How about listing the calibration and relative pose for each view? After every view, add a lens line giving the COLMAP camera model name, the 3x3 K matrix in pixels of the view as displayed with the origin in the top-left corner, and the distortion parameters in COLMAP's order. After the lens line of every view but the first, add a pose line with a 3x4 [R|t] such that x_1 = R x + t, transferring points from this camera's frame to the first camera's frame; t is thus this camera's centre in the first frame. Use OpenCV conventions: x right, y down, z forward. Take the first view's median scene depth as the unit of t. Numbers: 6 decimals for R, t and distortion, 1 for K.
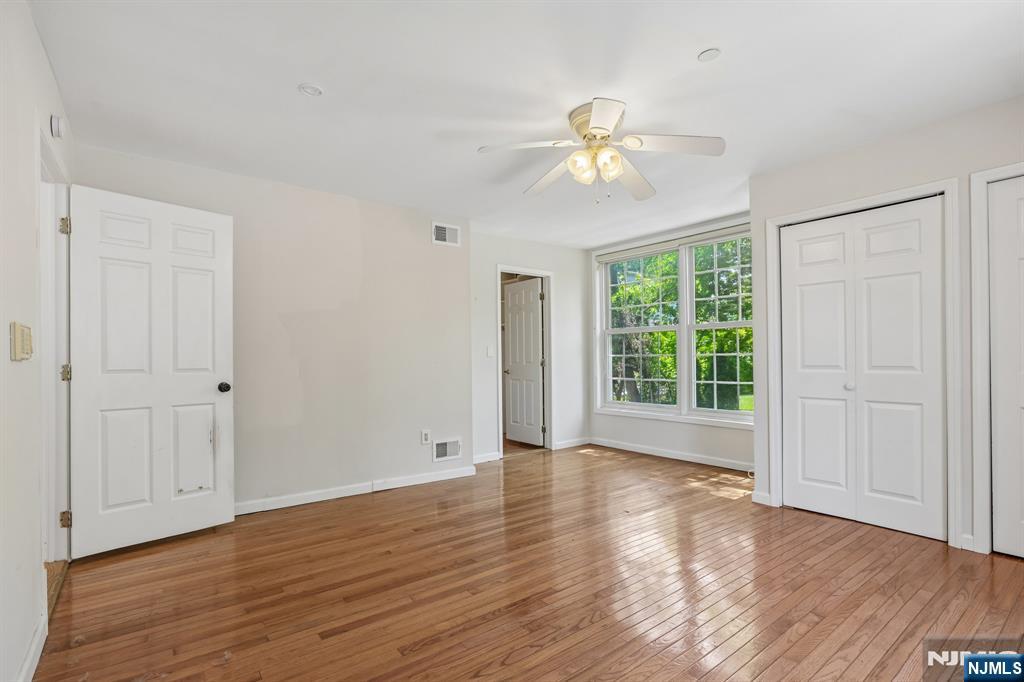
lens RADIAL K [[470.0, 0, 511.8], [0, 470.0, 349.5], [0, 0, 1]] dist [-0.044823, 0.014128]
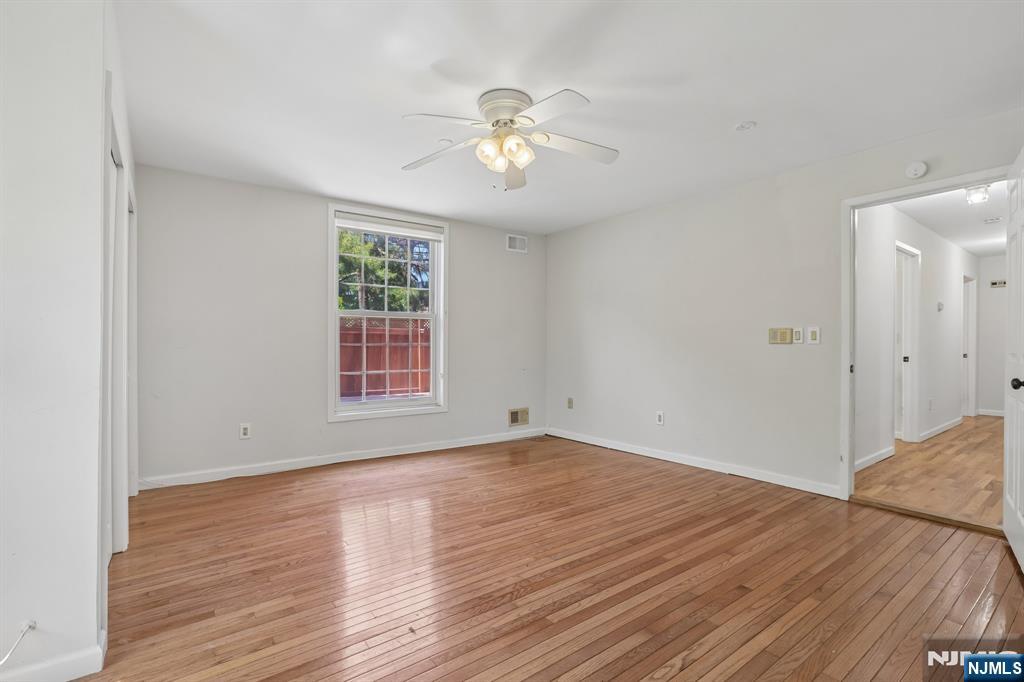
lens RADIAL K [[470.0, 0, 509.9], [0, 470.0, 345.0], [0, 0, 1]] dist [-0.044823, 0.014128]
pose [[-0.999451, 0.009494, 0.031732, 0.148616], [0.008879, 0.999771, -0.019484, 0.036815], [-0.031909, -0.019191, -0.999306, 2.087193]]
